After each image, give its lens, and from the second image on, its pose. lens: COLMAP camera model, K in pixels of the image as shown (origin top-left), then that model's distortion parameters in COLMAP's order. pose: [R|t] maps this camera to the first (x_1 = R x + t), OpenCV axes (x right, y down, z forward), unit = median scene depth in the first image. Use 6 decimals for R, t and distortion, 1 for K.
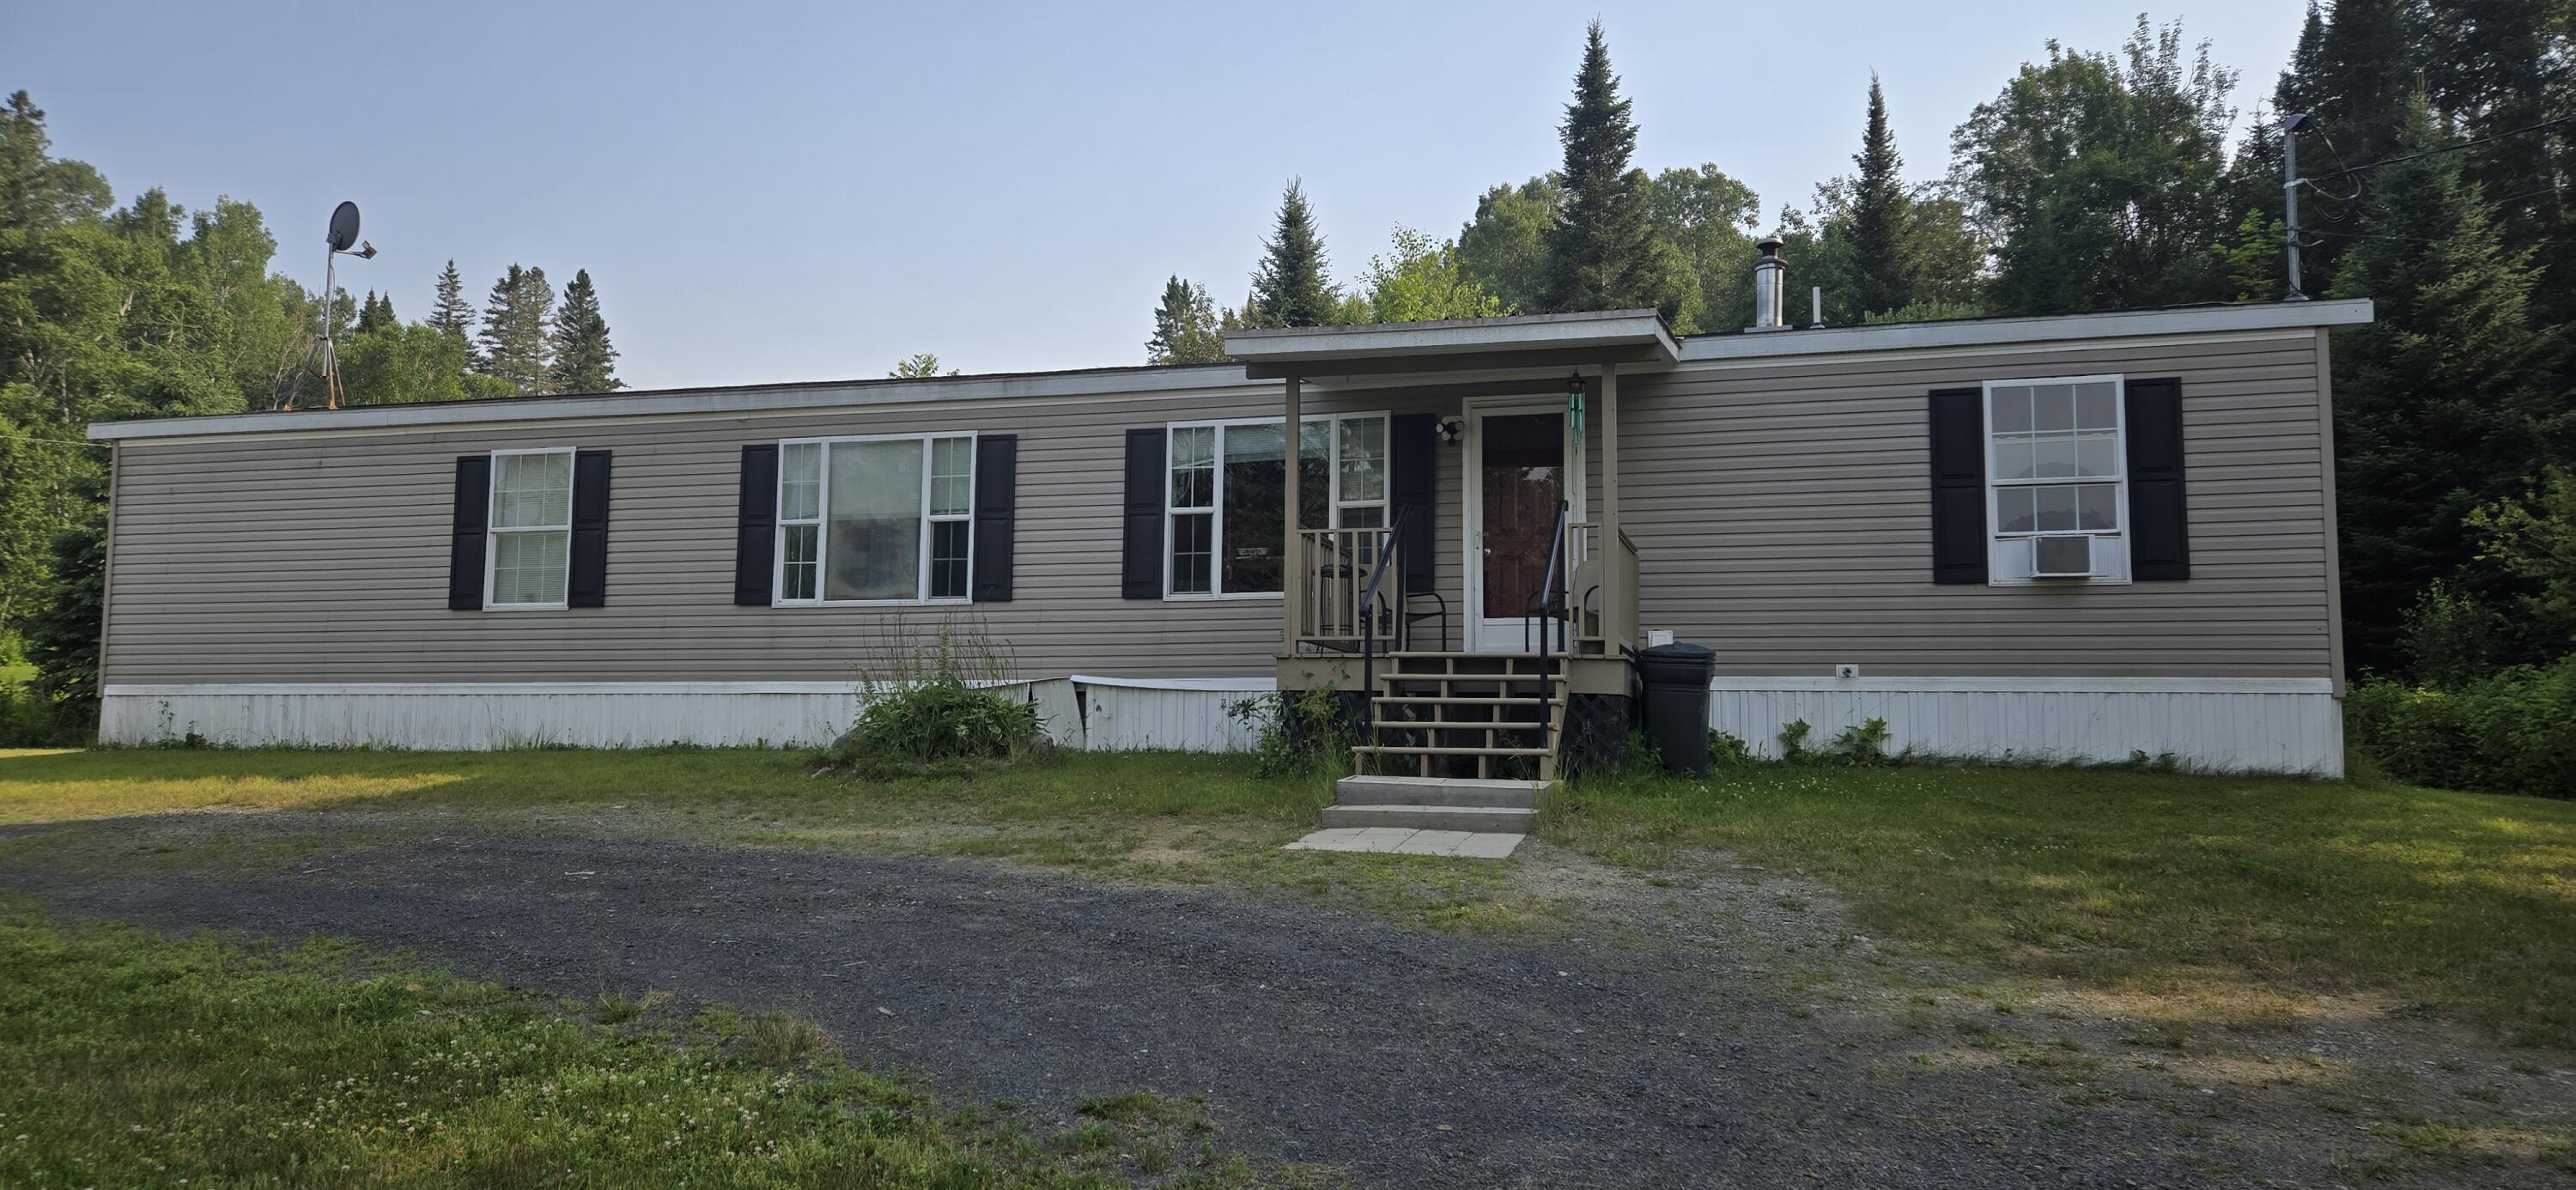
lens RADIAL K [[1691.3, 0, 1286.1], [0, 1691.3, 588.8], [0, 0, 1]] dist [0.043139, -0.037599]
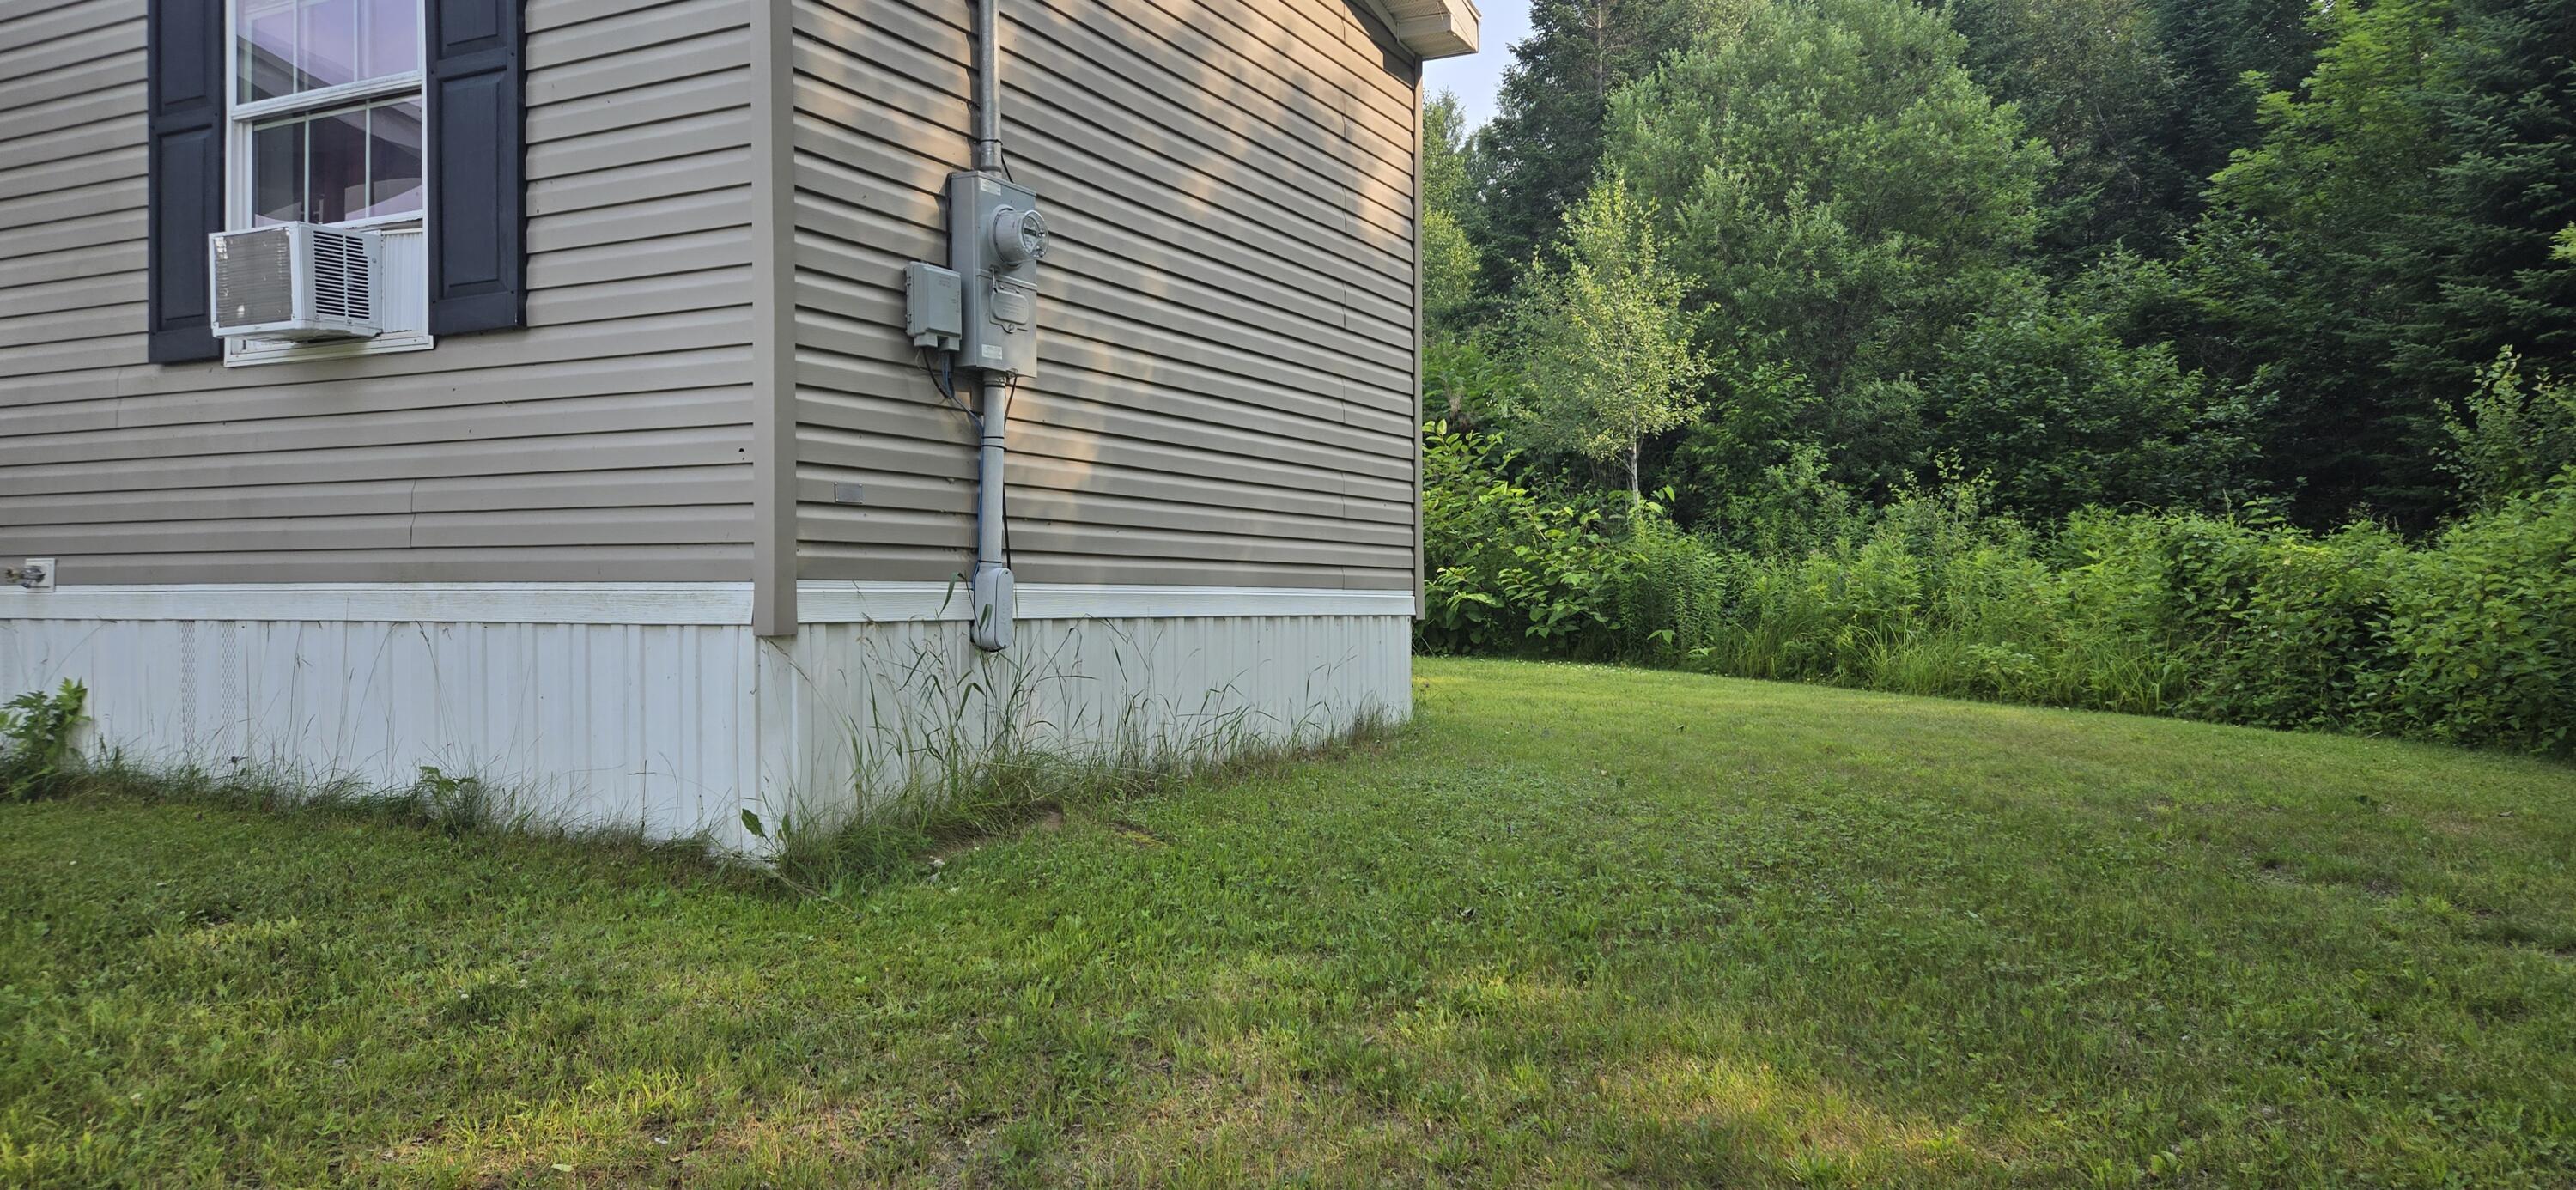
lens RADIAL K [[1691.3, 0, 1291.9], [0, 1691.3, 605.7], [0, 0, 1]] dist [0.043139, -0.037599]
pose [[0.979860, -0.011401, -0.199359, 0.378620], [0.031633, 0.994625, 0.098596, 0.011664], [0.197163, -0.102917, 0.974954, 0.320152]]
